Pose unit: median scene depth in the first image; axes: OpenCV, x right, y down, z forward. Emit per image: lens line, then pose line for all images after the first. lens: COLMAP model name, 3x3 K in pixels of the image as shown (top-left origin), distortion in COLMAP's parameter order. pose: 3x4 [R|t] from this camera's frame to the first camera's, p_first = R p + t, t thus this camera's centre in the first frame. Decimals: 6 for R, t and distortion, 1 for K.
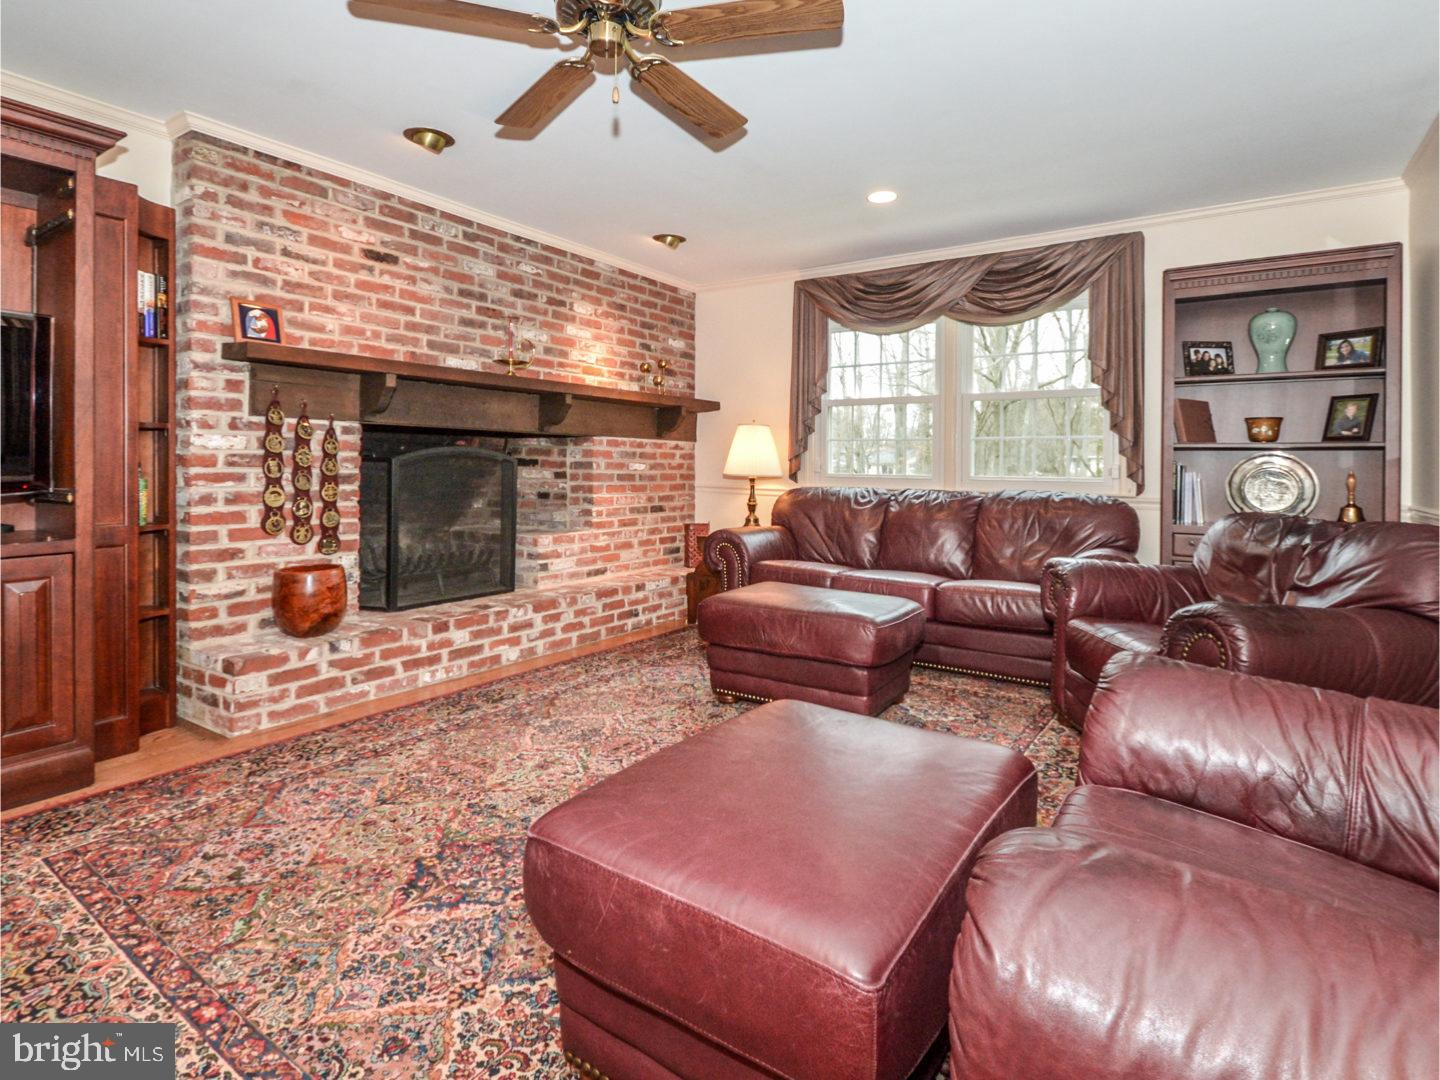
lens RADIAL K [[763.7, 0, 708.6], [0, 763.7, 475.9], [0, 0, 1]] dist [0.004812, -0.002390]
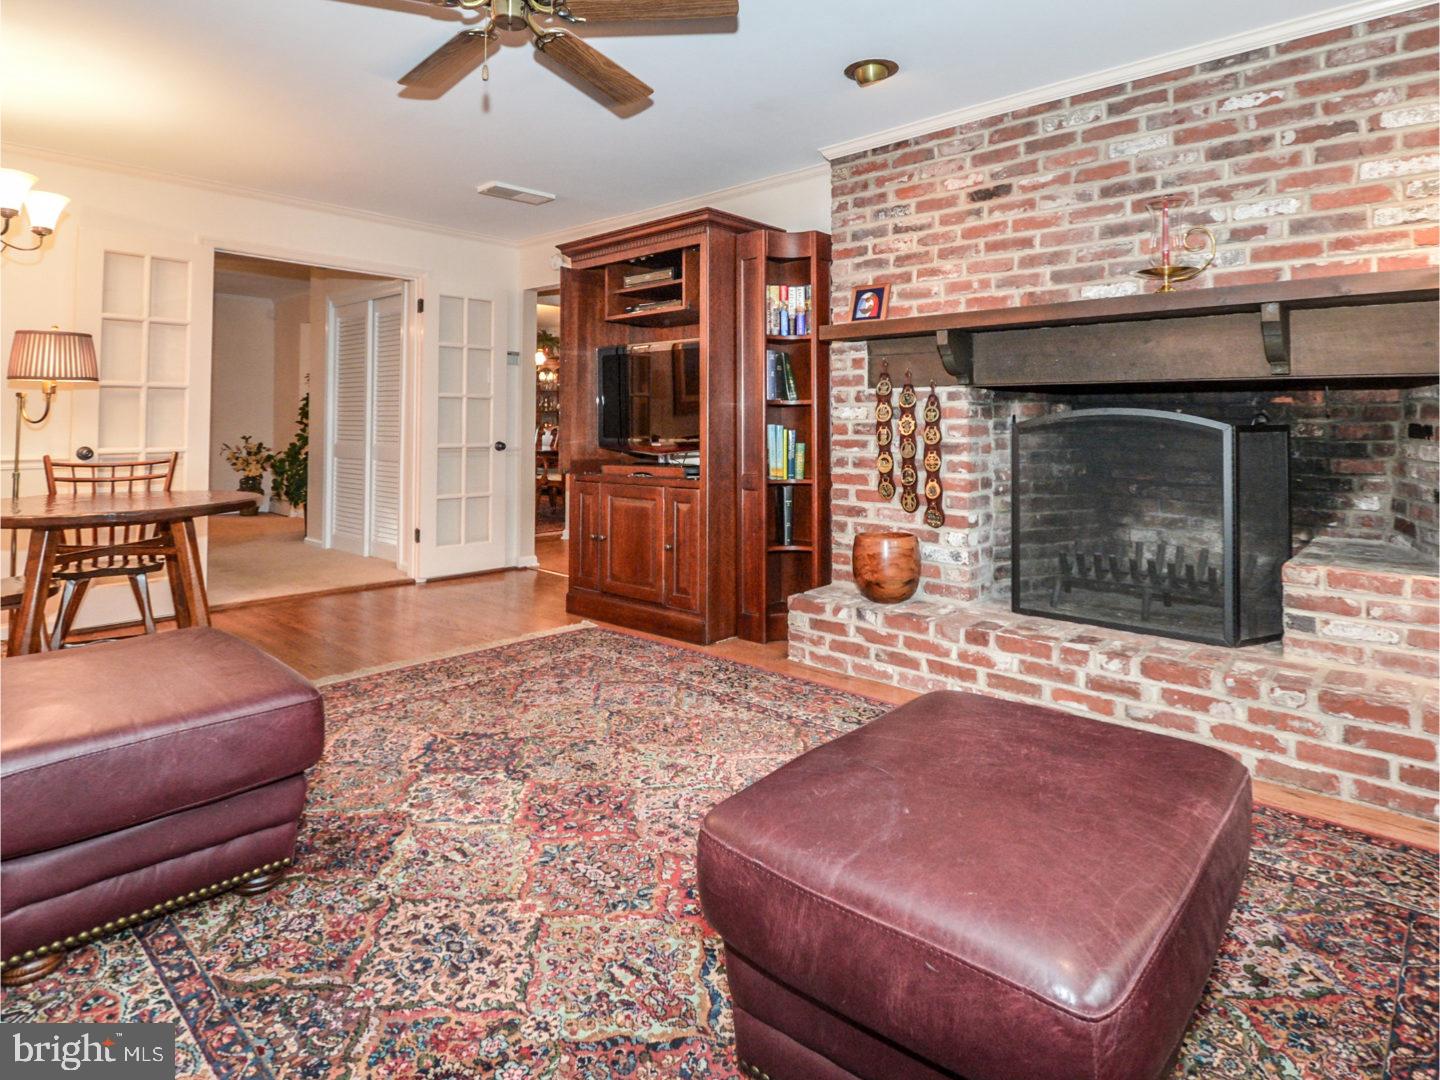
lens RADIAL K [[807.8, 0, 732.8], [0, 807.8, 416.4], [0, 0, 1]] dist [-0.008493, -0.003200]
pose [[-0.126725, -0.021572, -0.991703, 0.563342], [-0.021299, 0.999592, -0.019022, -0.011530], [0.991709, 0.018711, -0.127133, 0.923289]]
